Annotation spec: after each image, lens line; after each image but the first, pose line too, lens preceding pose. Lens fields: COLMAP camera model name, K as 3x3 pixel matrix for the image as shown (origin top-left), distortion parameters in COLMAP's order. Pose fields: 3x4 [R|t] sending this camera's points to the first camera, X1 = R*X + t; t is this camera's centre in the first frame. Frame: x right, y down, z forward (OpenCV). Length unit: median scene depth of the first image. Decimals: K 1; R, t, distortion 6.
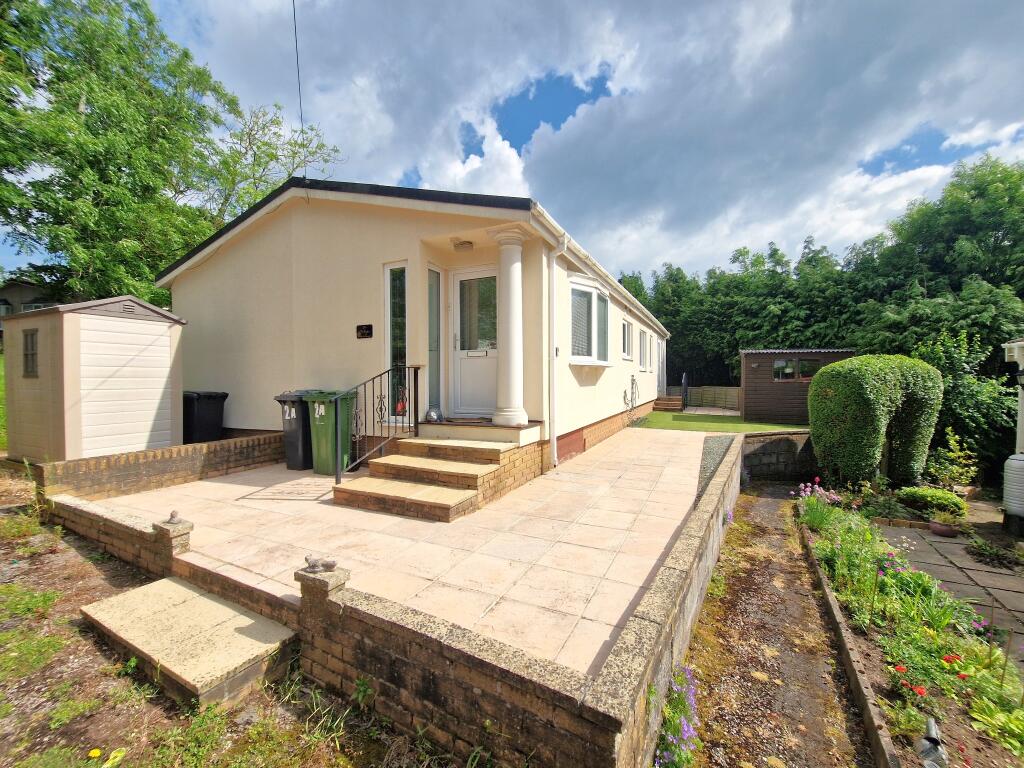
lens RADIAL K [[418.4, 0, 512.0], [0, 418.4, 384.0], [0, 0, 1]] dist [0.000963, -0.005329]
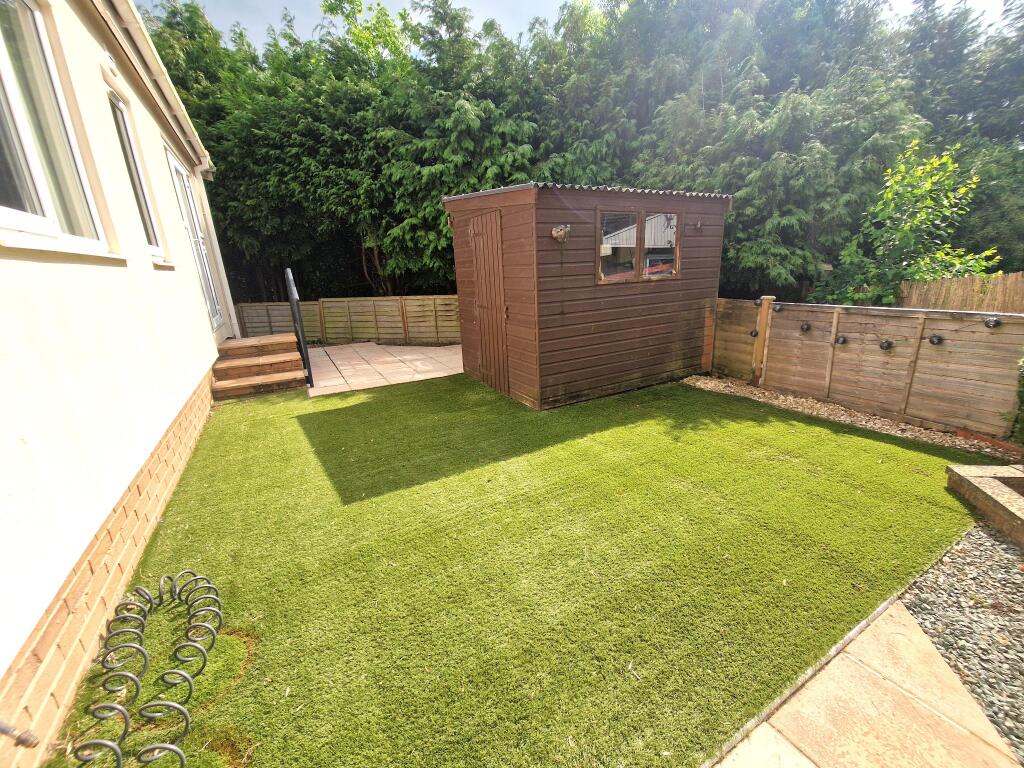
lens RADIAL K [[418.4, 0, 512.0], [0, 418.4, 384.0], [0, 0, 1]] dist [0.000963, -0.005329]
pose [[0.566748, -0.256805, 0.782846, 0.200974], [0.063394, 0.960957, 0.269338, -0.016668], [-0.821448, -0.103019, 0.560901, 0.587684]]
